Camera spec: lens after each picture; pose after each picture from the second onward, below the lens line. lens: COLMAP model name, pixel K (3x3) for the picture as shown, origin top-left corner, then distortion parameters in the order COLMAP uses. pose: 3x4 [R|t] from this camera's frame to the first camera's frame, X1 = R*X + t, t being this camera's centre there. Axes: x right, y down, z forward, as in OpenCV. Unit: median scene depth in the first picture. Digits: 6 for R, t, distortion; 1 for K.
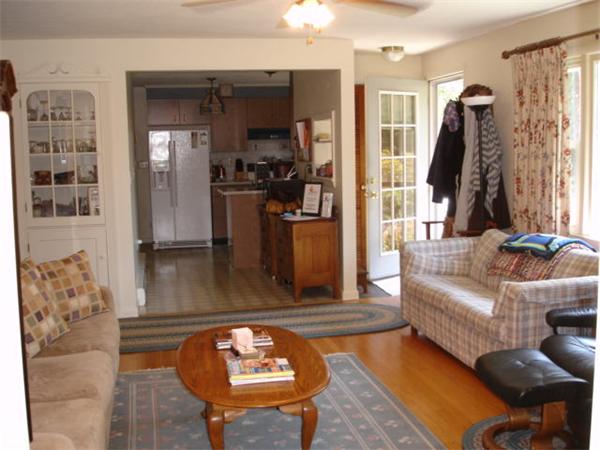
lens RADIAL K [[826.6, 0, 300.0], [0, 826.6, 225.0], [0, 0, 1]] dist [-0.245528, 0.454403]
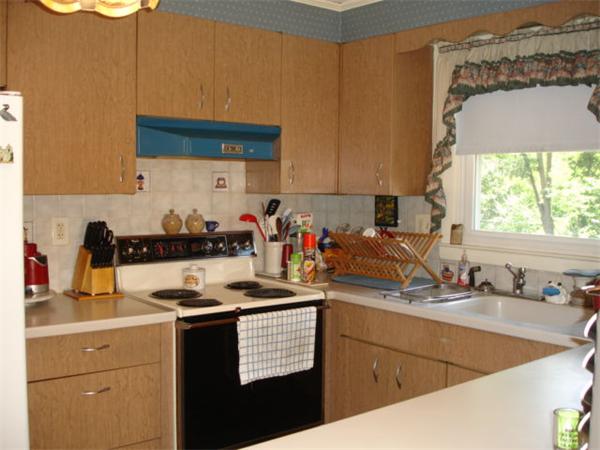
lens RADIAL K [[683.4, 0, 300.0], [0, 683.4, 225.0], [0, 0, 1]] dist [-0.061590, -0.170074]
pose [[0.869545, 0.002558, 0.493847, -0.132704], [0.019452, 0.999033, -0.039426, -0.069968], [-0.493470, 0.043889, 0.868655, 0.781679]]
